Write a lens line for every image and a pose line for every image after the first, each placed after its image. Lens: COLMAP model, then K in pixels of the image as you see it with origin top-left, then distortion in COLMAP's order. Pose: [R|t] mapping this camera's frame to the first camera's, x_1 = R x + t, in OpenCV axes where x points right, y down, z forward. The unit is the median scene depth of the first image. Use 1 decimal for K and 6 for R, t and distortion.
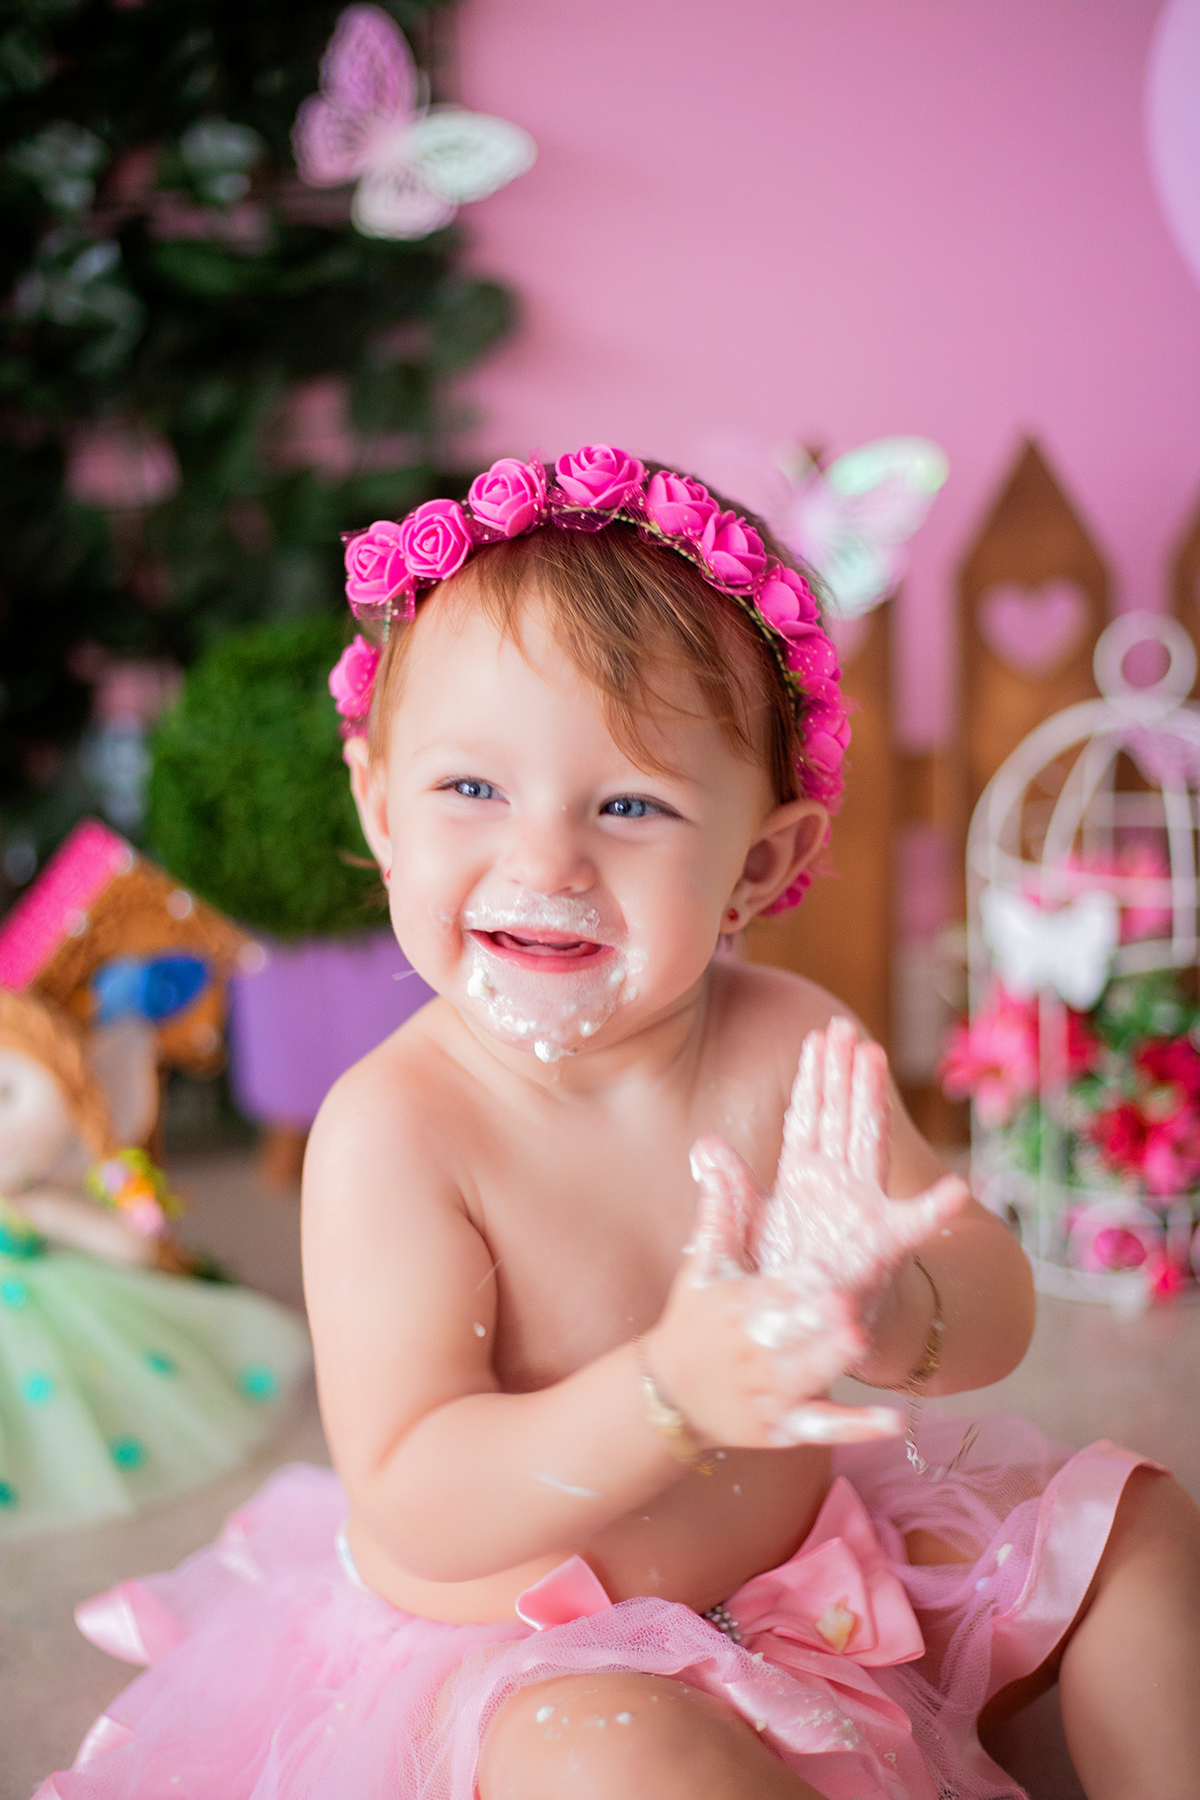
lens RADIAL K [[2691.2, 0, 600.0], [0, 2691.2, 900.0], [0, 0, 1]] dist [-0.138404, 0.049162]
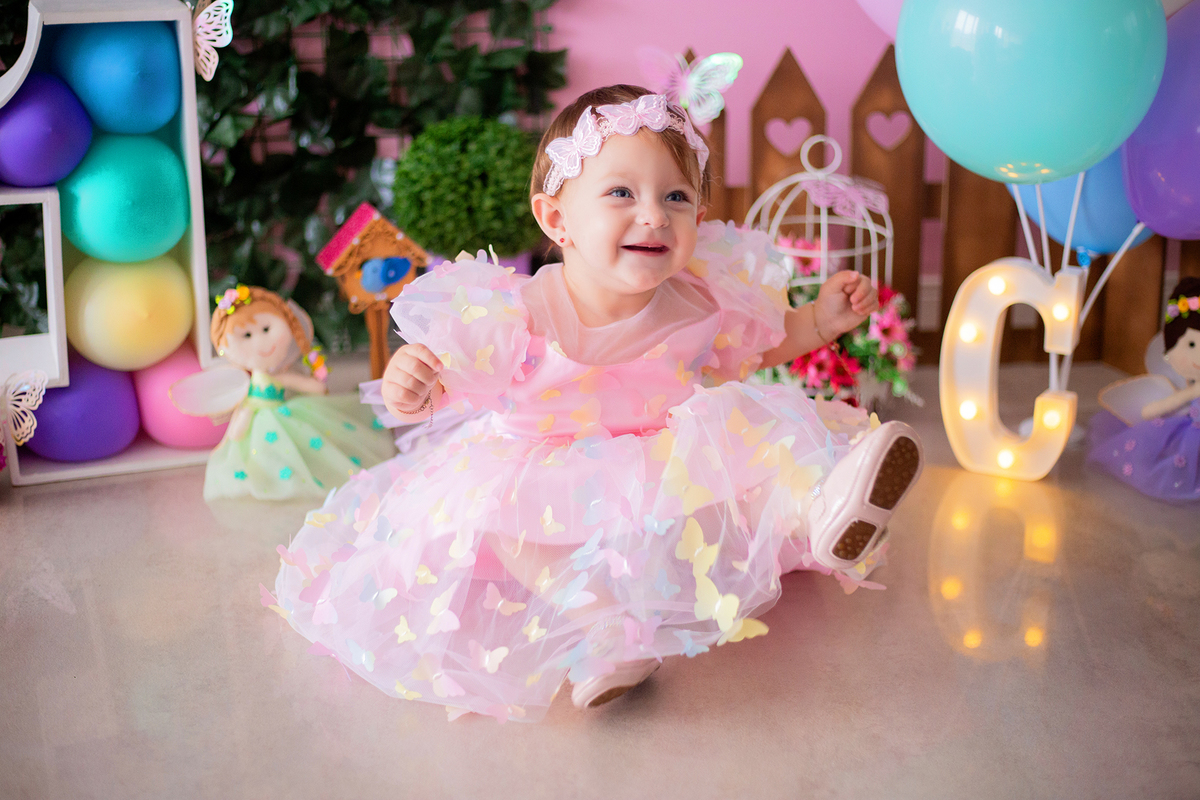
lens RADIAL K [[1746.8, 0, 600.0], [0, 1746.8, 400.0], [0, 0, 1]] dist [-0.132598, -0.012450]
pose [[0.994928, 0.060263, -0.080535, 0.137974], [-0.054743, 0.996108, 0.069076, 0.026250], [0.084385, -0.064317, 0.994355, -0.476965]]
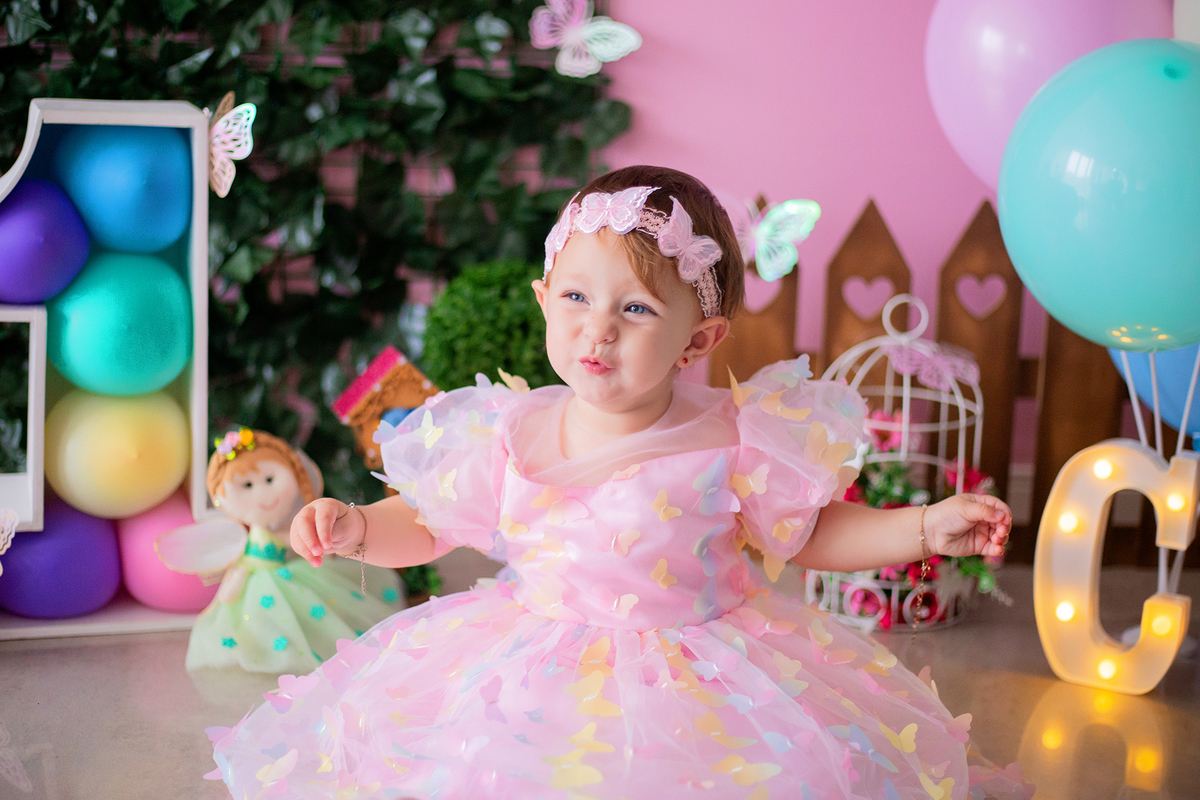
lens RADIAL K [[1876.2, 0, 600.0], [0, 1876.2, 400.0], [0, 0, 1]] dist [-0.128552, -0.019619]
pose [[0.988942, 0.097236, -0.111978, 0.130147], [-0.102642, 0.993764, -0.043559, 0.056038], [0.107044, 0.054571, 0.992756, -0.405380]]
